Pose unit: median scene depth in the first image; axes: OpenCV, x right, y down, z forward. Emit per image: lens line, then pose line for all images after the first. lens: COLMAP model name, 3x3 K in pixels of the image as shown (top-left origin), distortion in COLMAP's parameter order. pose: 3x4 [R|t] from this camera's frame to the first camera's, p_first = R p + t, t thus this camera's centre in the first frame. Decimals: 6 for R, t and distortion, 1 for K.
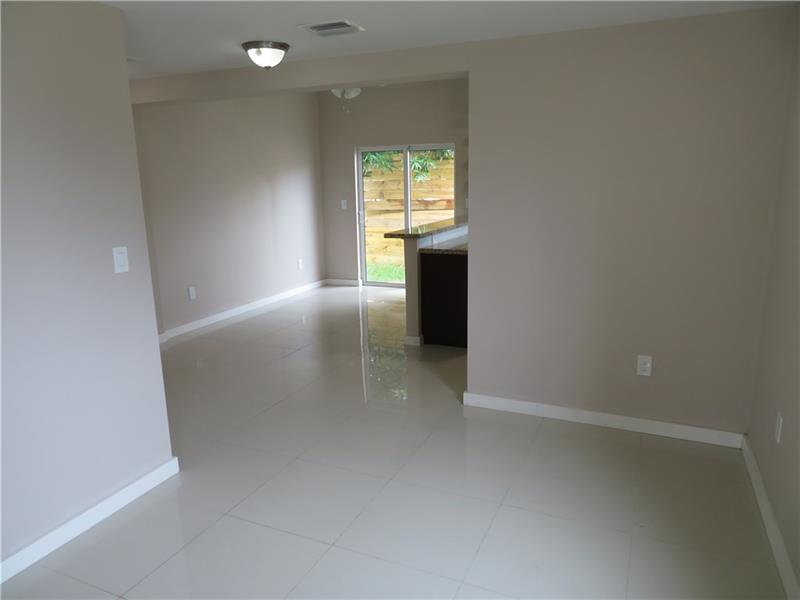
lens RADIAL K [[574.3, 0, 400.0], [0, 574.3, 300.0], [0, 0, 1]] dist [-0.005304, 0.004601]
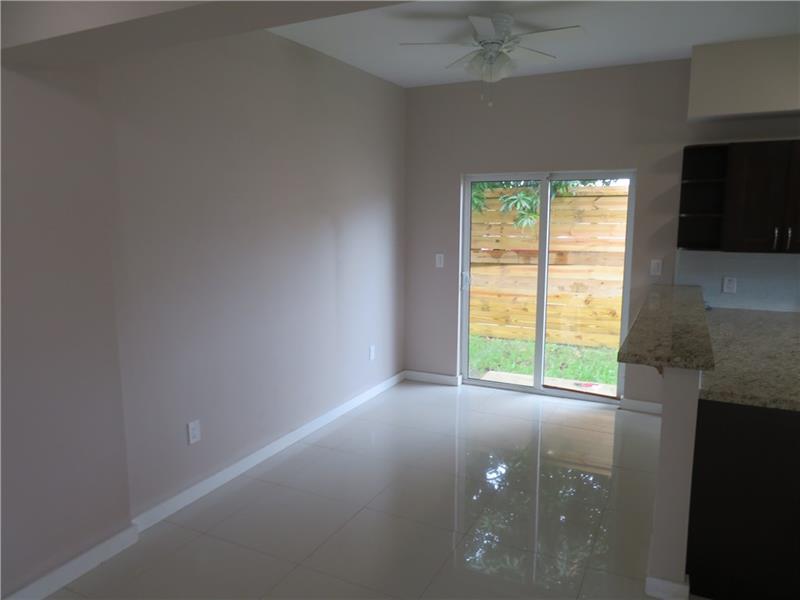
lens RADIAL K [[574.3, 0, 400.0], [0, 574.3, 300.0], [0, 0, 1]] dist [-0.005304, 0.004601]
pose [[0.998830, 0.026896, -0.040186, -0.113258], [-0.029479, 0.997441, -0.065136, -0.076880], [0.038332, 0.066245, 0.997067, 0.345351]]
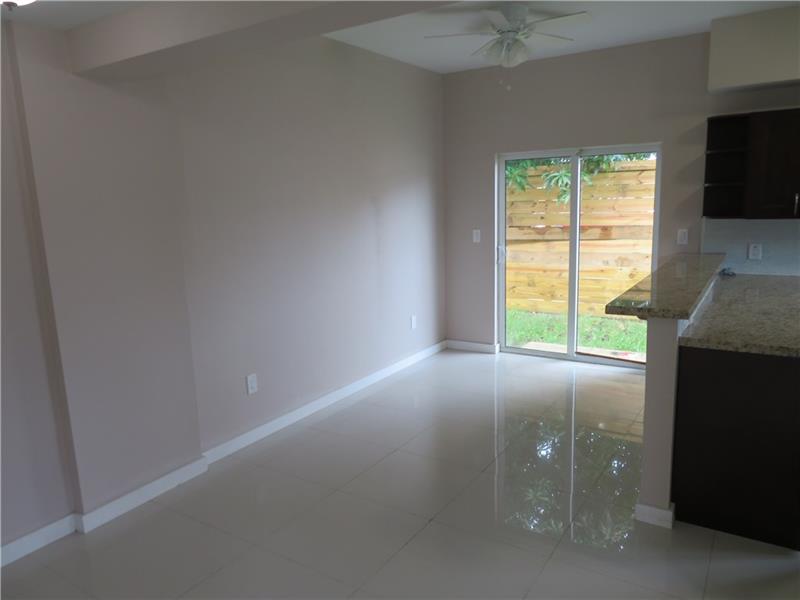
lens RADIAL K [[574.3, 0, 400.0], [0, 574.3, 300.0], [0, 0, 1]] dist [-0.005304, 0.004601]
pose [[0.988696, 0.016469, -0.149026, -0.082918], [-0.021884, 0.999156, -0.034769, -0.062117], [0.148328, 0.037637, 0.988222, 0.298236]]
